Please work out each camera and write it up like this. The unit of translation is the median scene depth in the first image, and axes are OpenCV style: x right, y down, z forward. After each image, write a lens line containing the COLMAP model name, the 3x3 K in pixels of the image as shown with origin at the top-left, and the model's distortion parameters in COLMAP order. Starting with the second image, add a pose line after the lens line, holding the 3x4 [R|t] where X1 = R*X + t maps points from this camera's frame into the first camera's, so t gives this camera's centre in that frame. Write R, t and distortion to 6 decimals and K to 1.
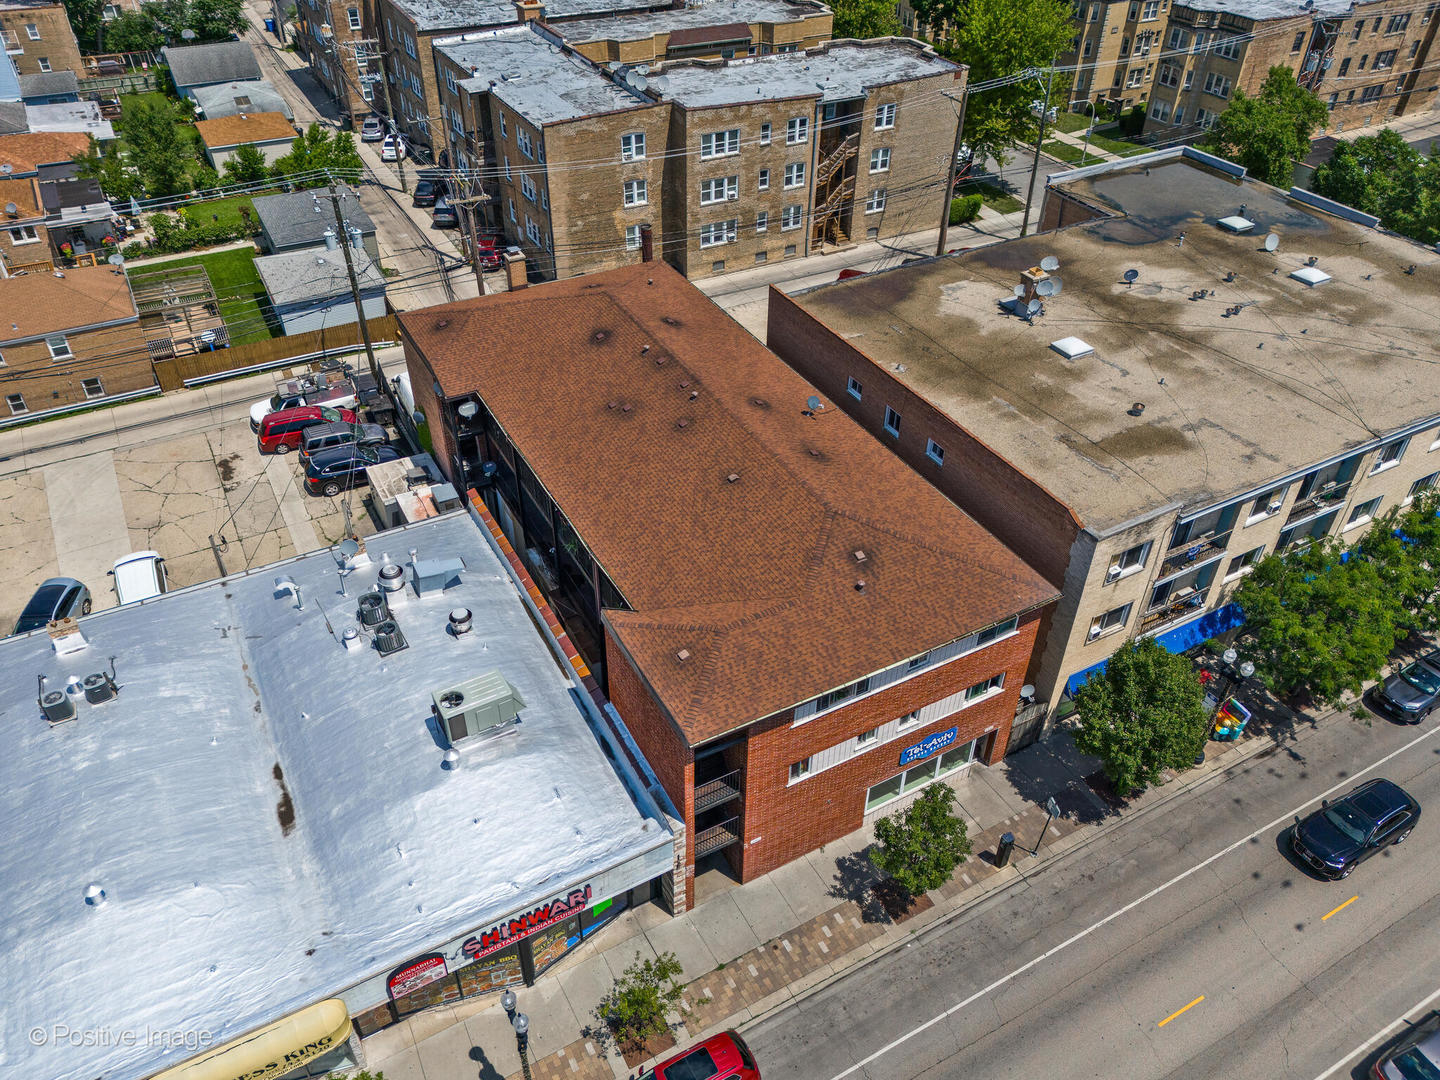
lens RADIAL K [[1065.2, 0, 723.0], [0, 1065.2, 540.8], [0, 0, 1]] dist [0.074829, -0.090002]
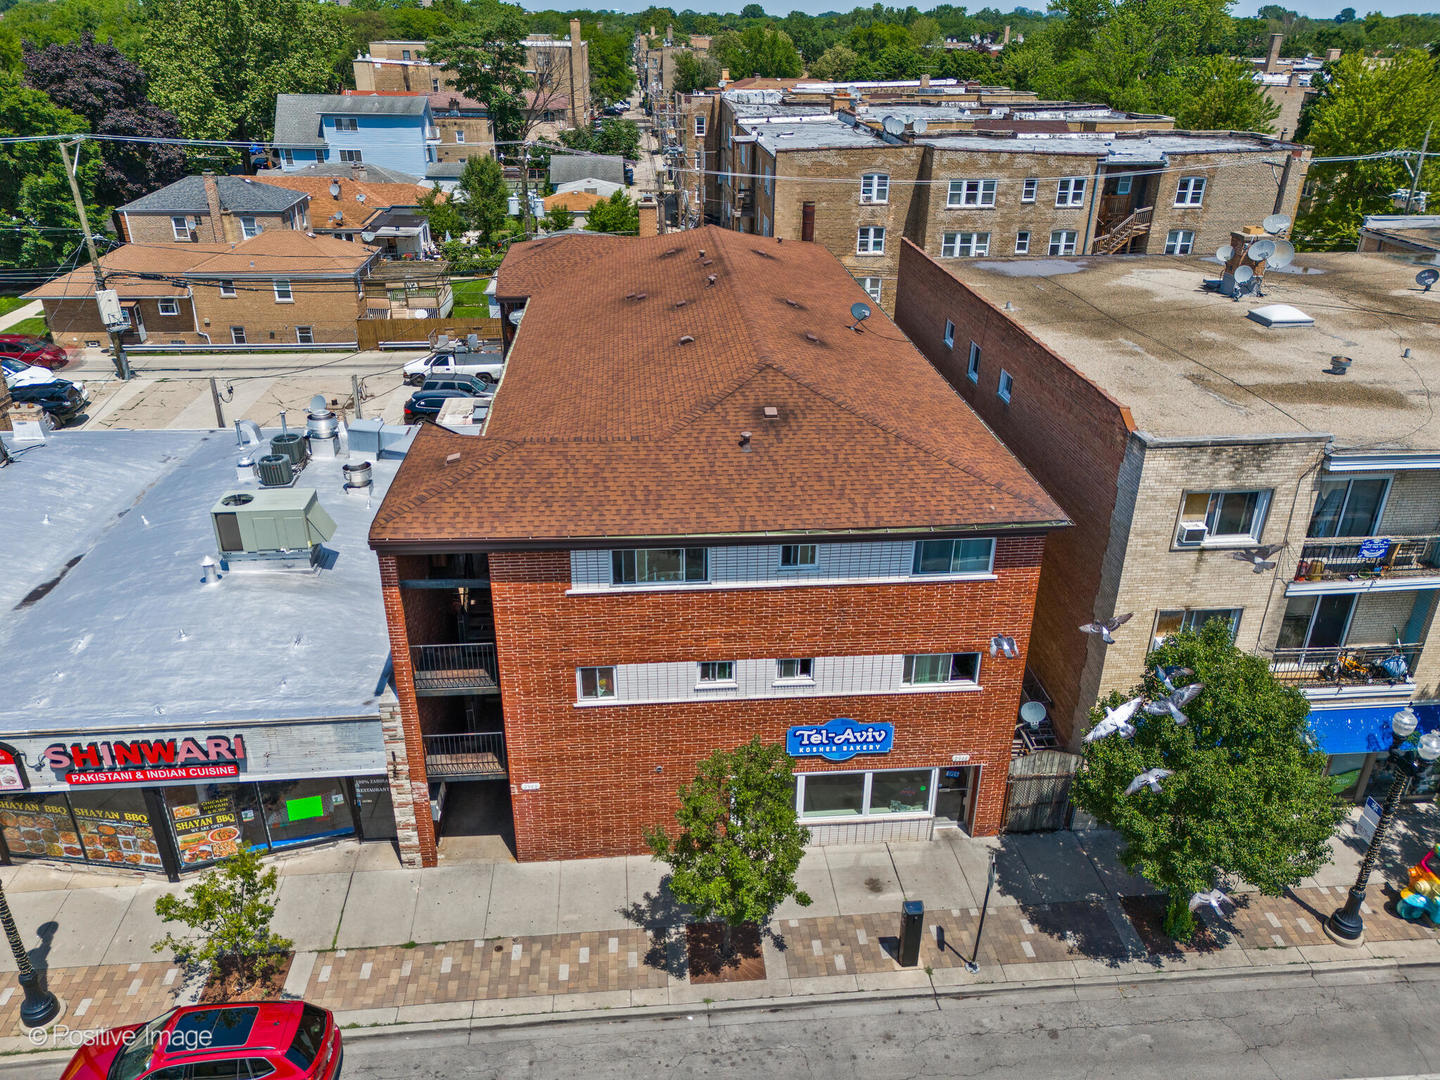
lens RADIAL K [[1052.2, 0, 726.0], [0, 1052.2, 542.7], [0, 0, 1]] dist [0.061720, -0.055631]
pose [[0.914257, 0.173017, -0.366333, 0.248510], [-0.248543, 0.953602, -0.169909, 0.147522], [0.319939, 0.246390, 0.914839, 0.265535]]
